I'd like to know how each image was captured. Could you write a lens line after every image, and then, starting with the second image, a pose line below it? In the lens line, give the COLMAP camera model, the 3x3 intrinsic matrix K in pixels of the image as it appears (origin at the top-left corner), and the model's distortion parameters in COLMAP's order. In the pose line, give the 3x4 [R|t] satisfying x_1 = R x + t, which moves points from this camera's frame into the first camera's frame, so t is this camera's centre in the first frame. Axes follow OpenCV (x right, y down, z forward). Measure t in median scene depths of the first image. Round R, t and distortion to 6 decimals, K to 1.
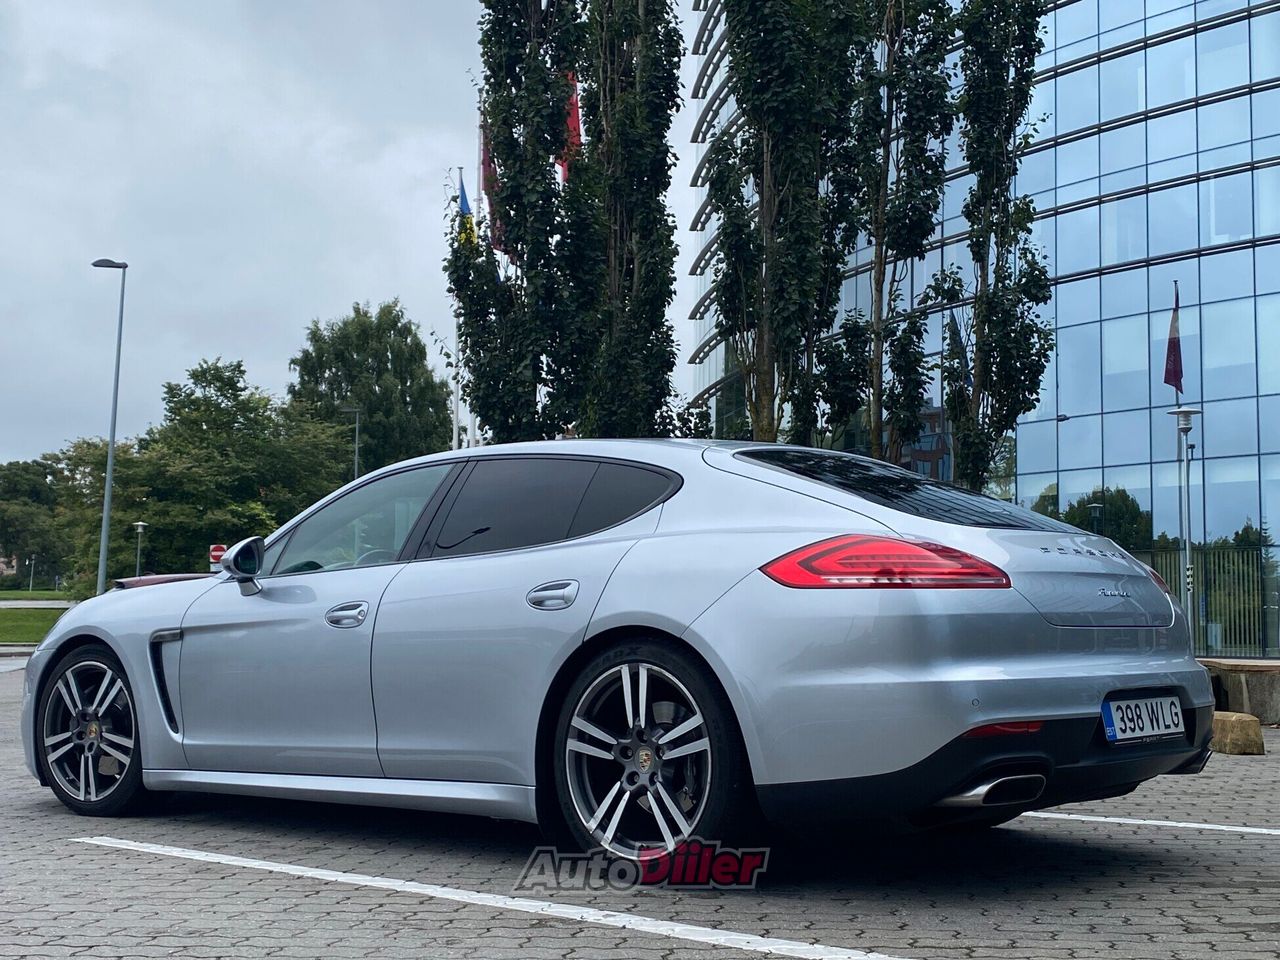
lens RADIAL K [[1640.2, 0, 663.2], [0, 1640.2, 481.0], [0, 0, 1]] dist [0.009506, -0.004219]
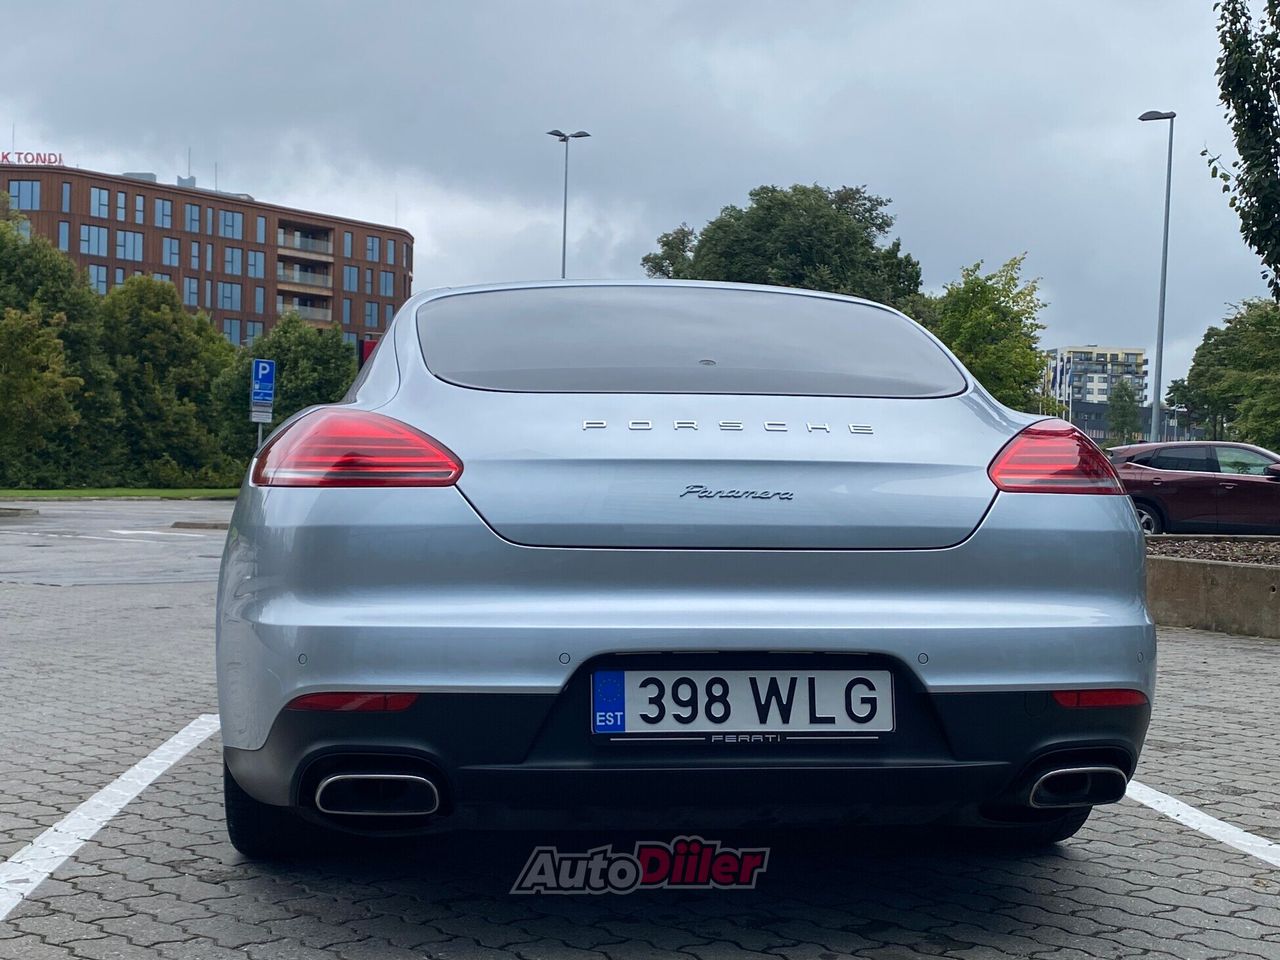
lens RADIAL K [[1640.2, 0, 663.2], [0, 1640.2, 481.0], [0, 0, 1]] dist [0.009506, -0.004219]
pose [[0.696851, 0.004537, -0.717202, 0.669847], [0.055317, 0.996661, 0.060052, 0.025436], [0.715080, -0.081521, 0.694273, 0.545513]]
